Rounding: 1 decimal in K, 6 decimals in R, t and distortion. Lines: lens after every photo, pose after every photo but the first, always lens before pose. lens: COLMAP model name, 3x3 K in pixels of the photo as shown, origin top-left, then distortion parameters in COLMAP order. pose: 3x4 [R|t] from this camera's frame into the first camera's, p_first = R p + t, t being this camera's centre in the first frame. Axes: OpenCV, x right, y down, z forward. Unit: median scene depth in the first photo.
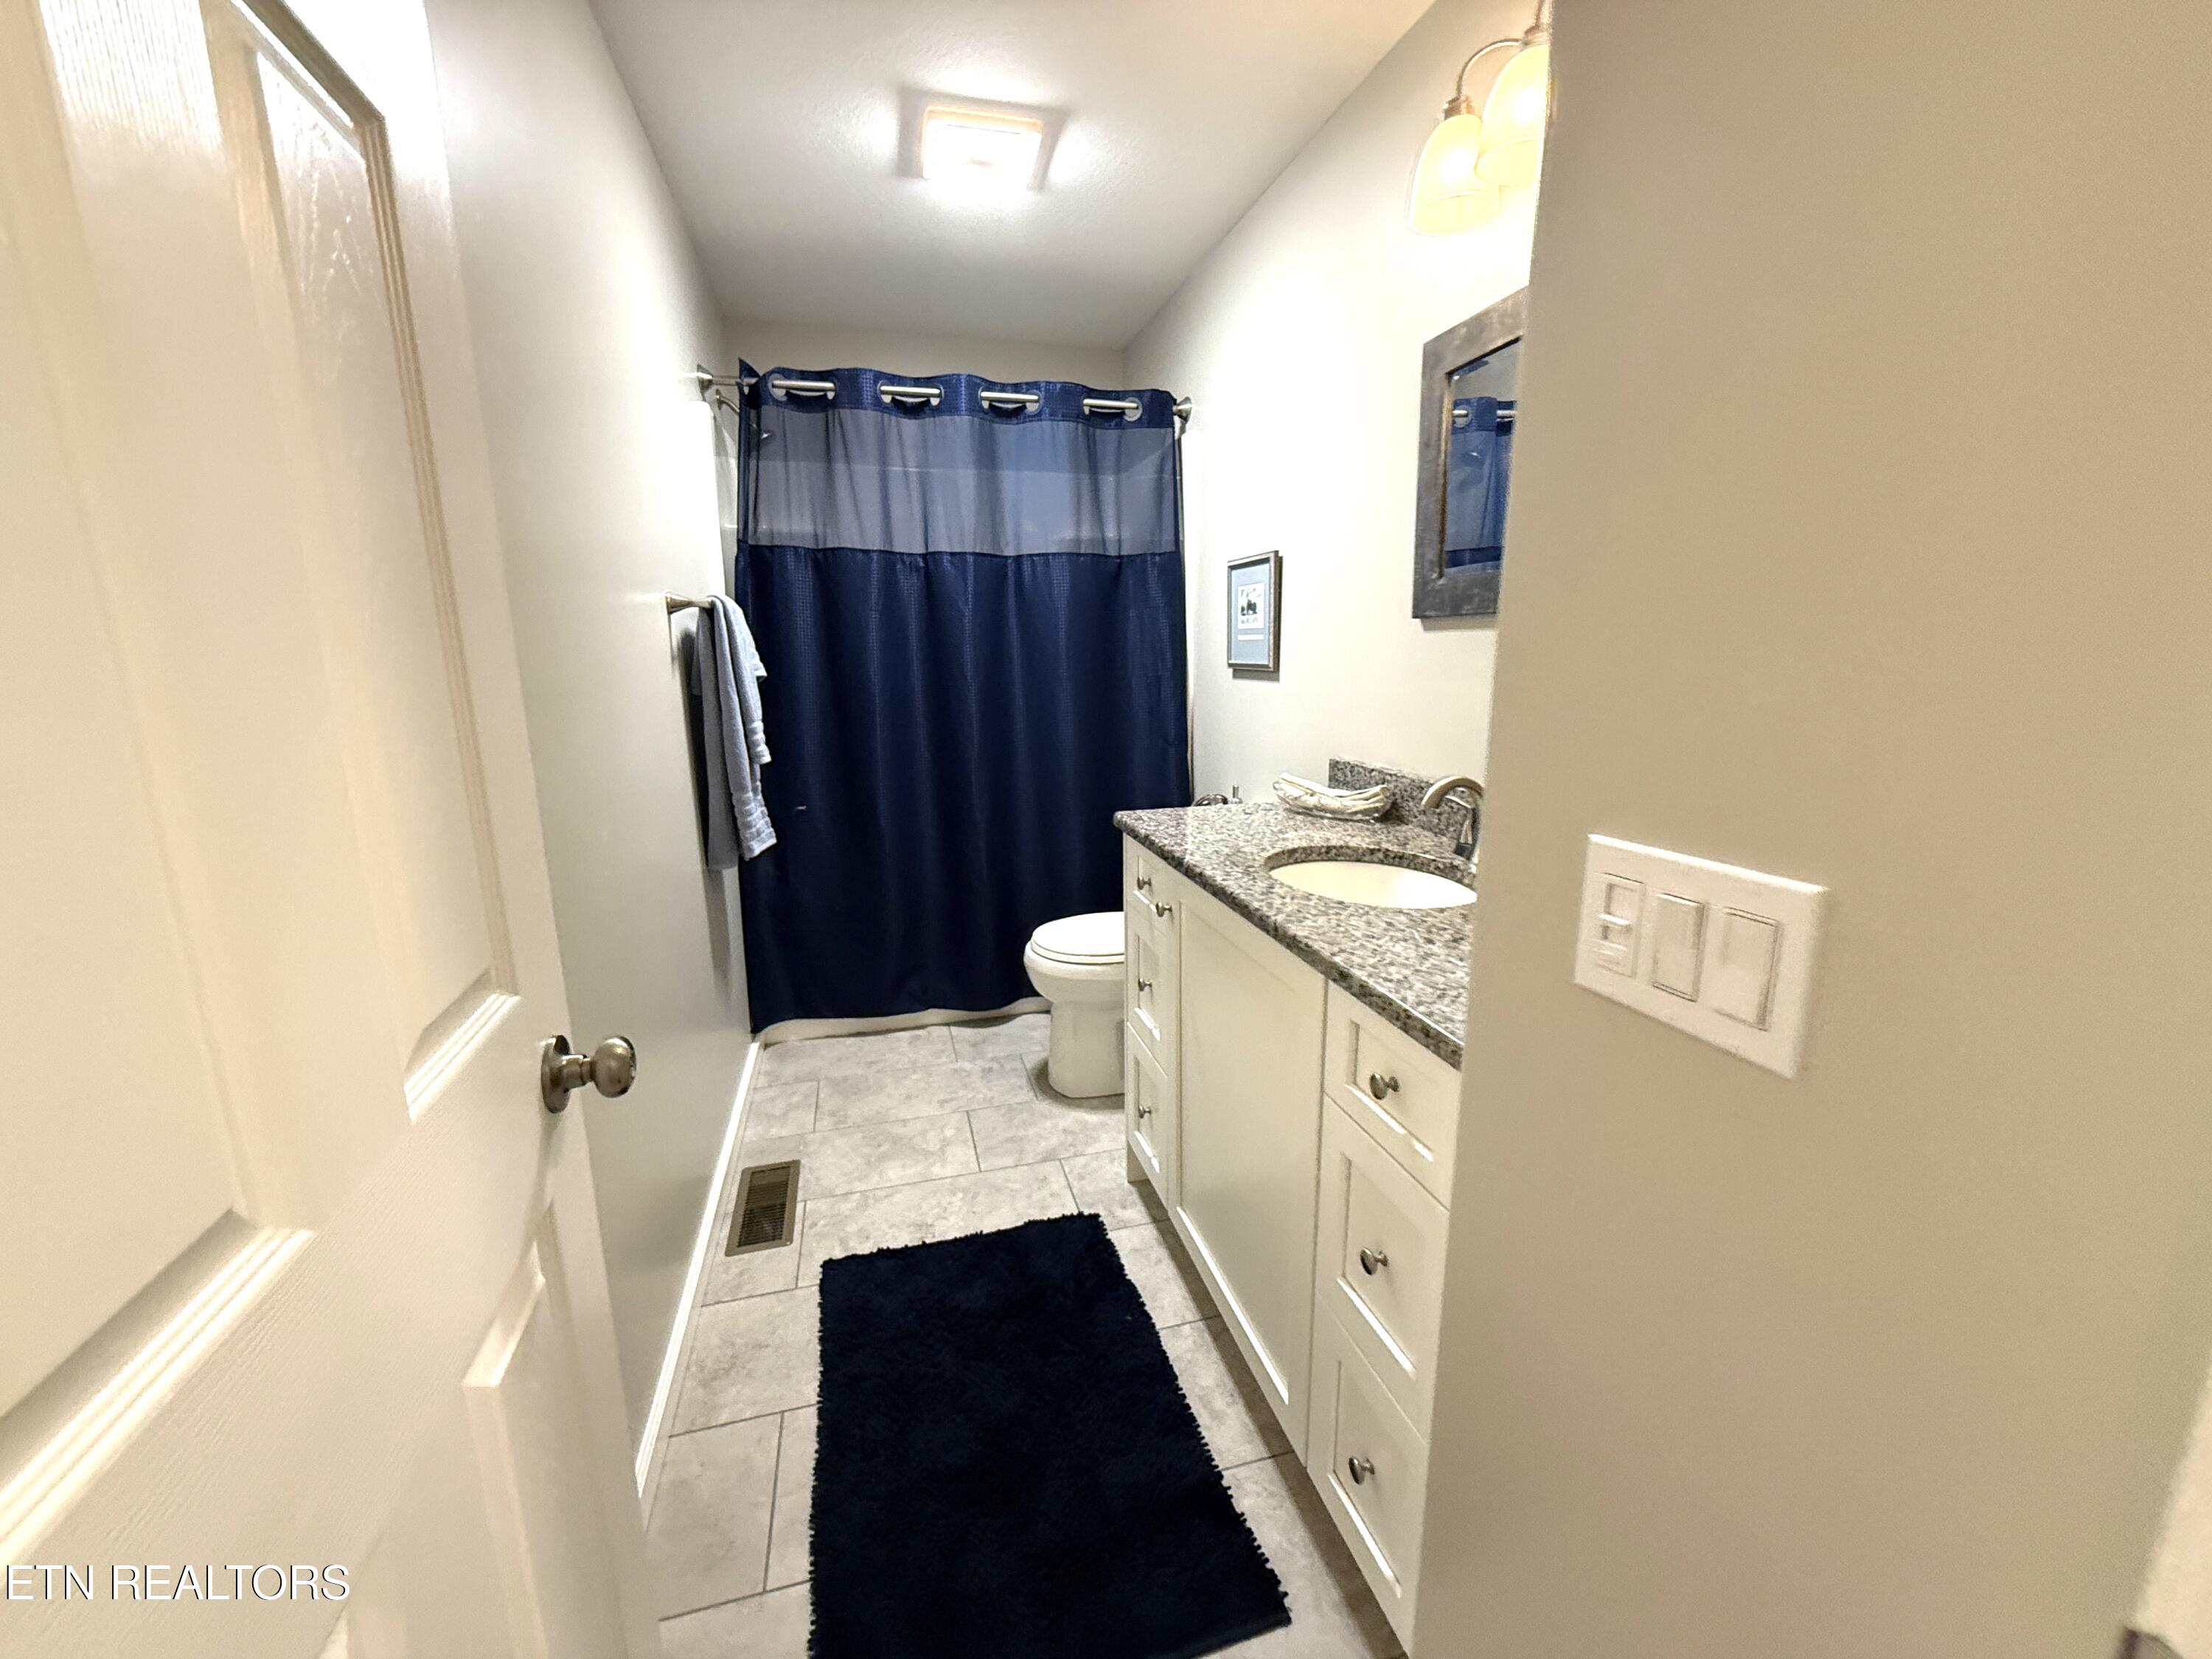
lens RADIAL K [[886.1, 0, 1101.4], [0, 886.1, 824.5], [0, 0, 1]] dist [0.003232, -0.000395]
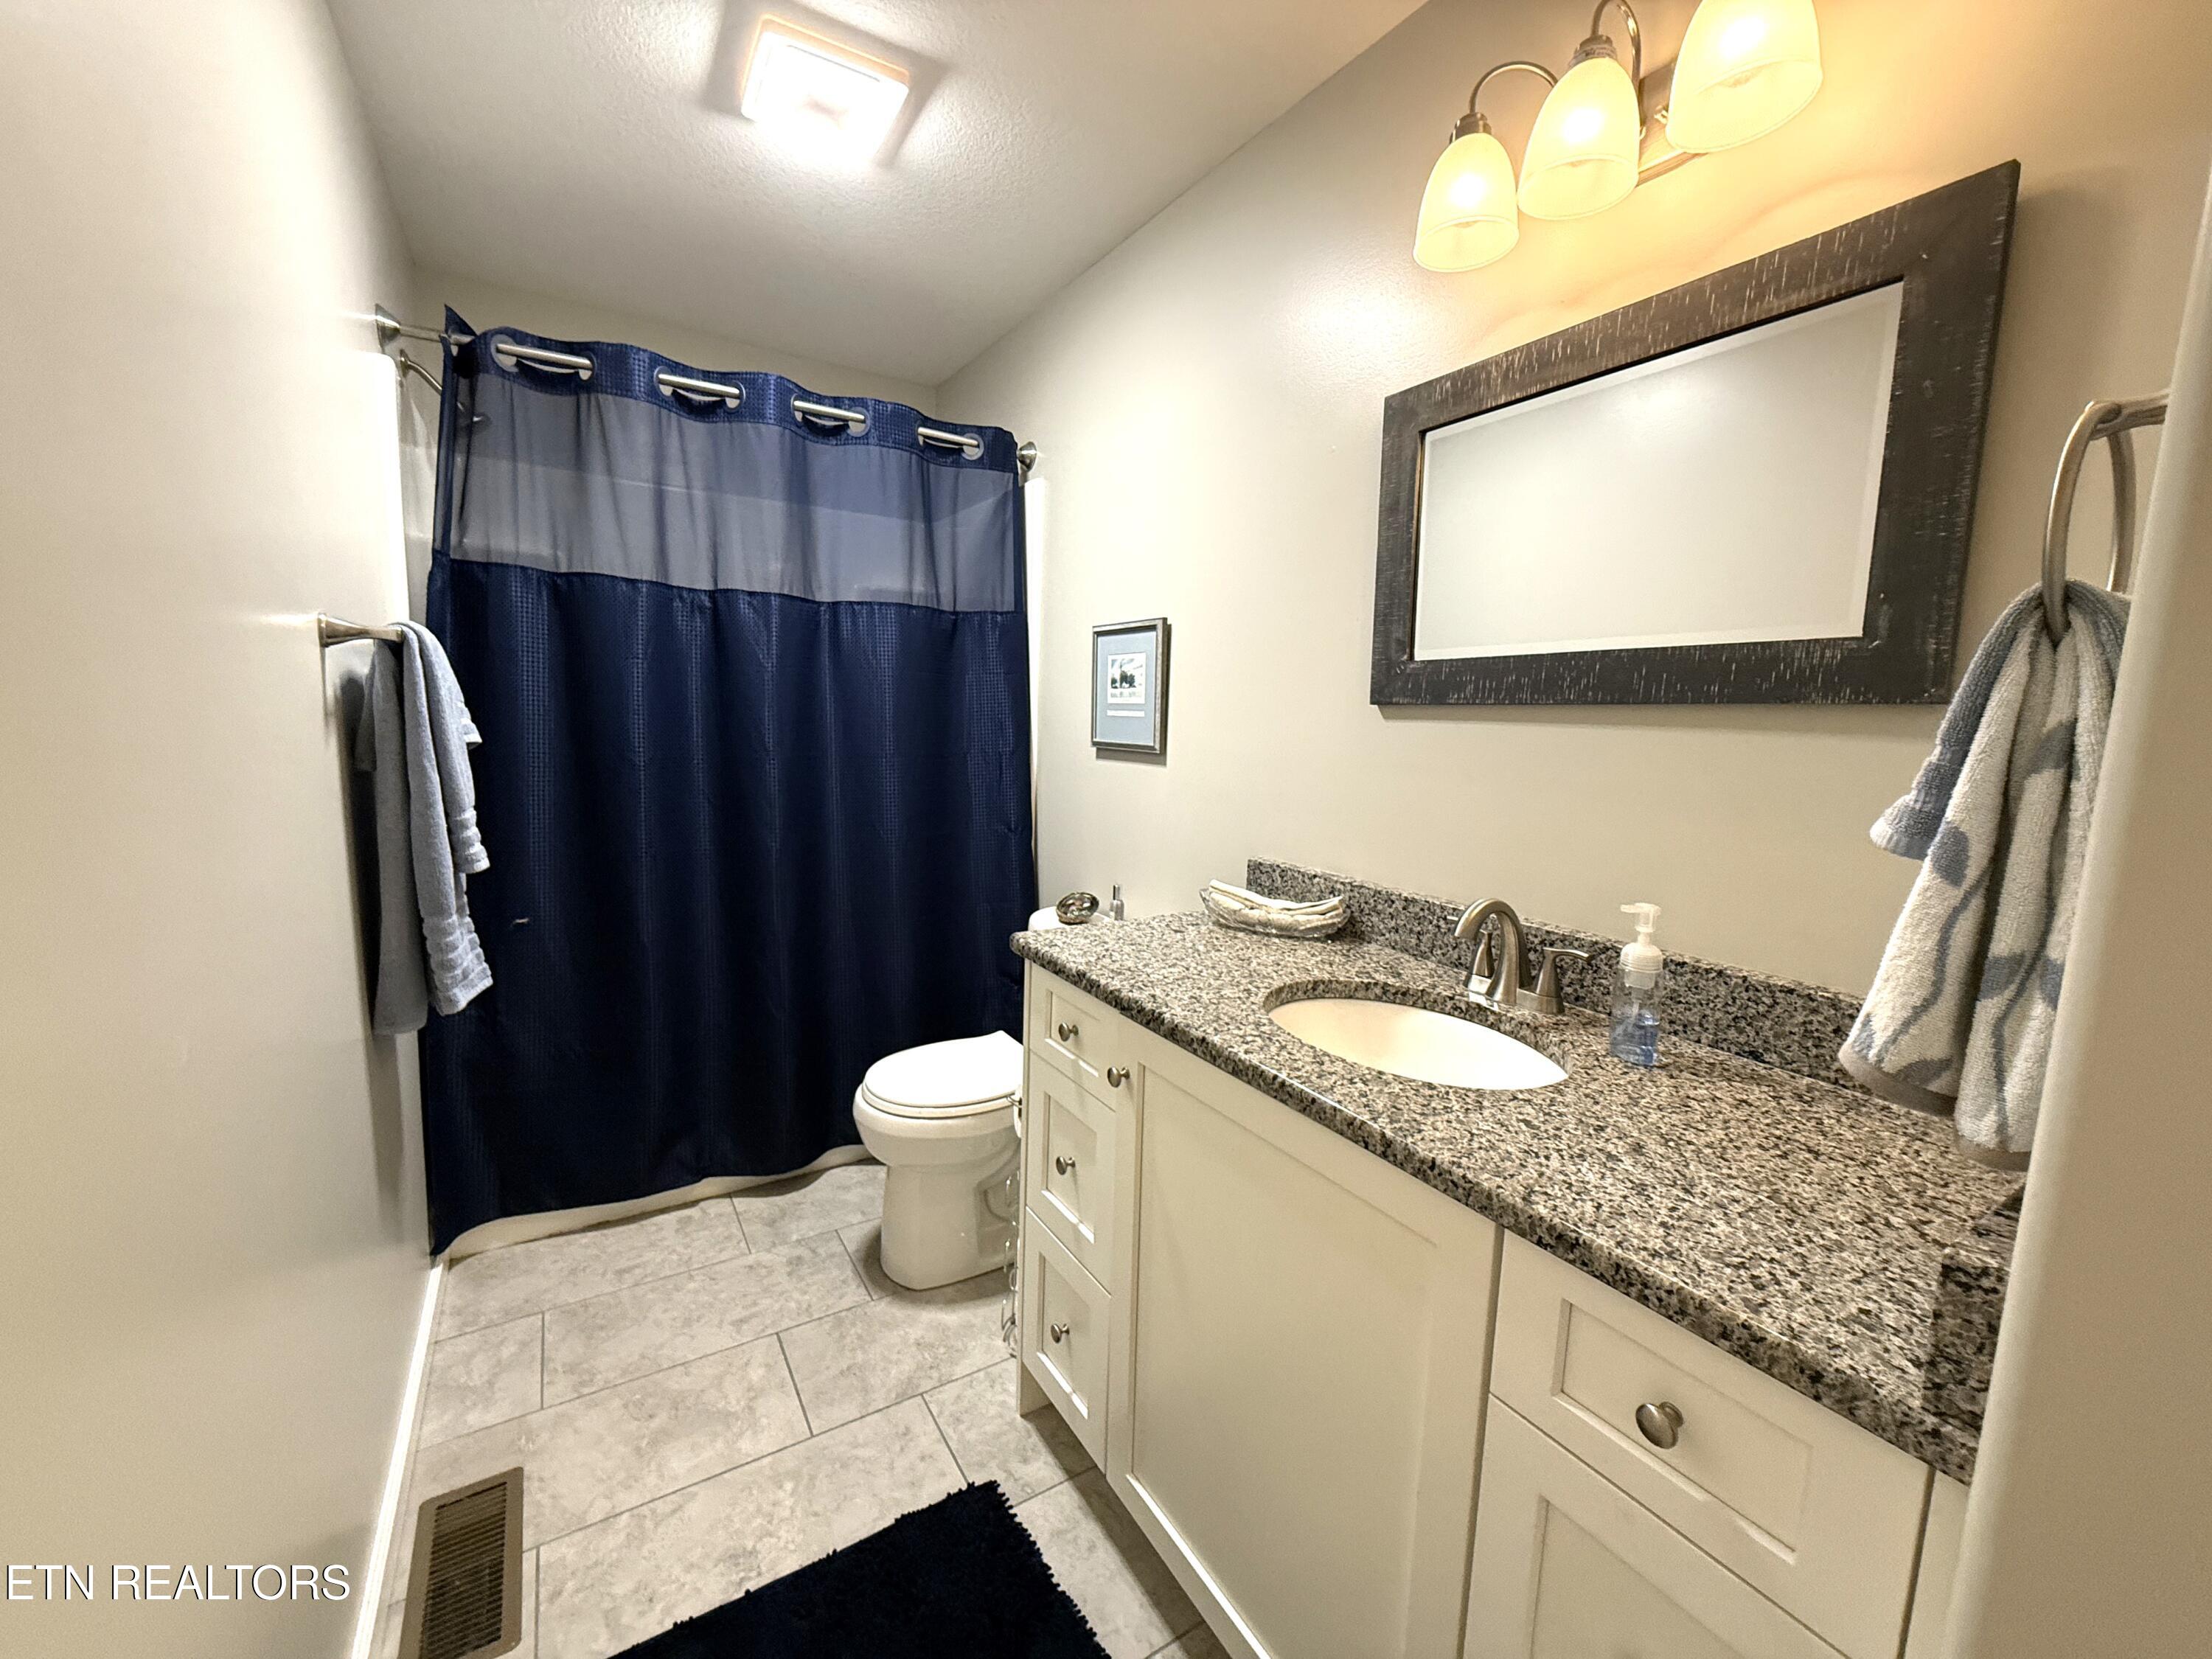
lens RADIAL K [[886.1, 0, 1106.5], [0, 886.1, 824.7], [0, 0, 1]] dist [0.003232, -0.000395]
pose [[0.955971, 0.001375, 0.293459, -0.116484], [0.019462, 0.997490, -0.068075, -0.047611], [-0.292817, 0.070789, 0.953545, 0.201165]]
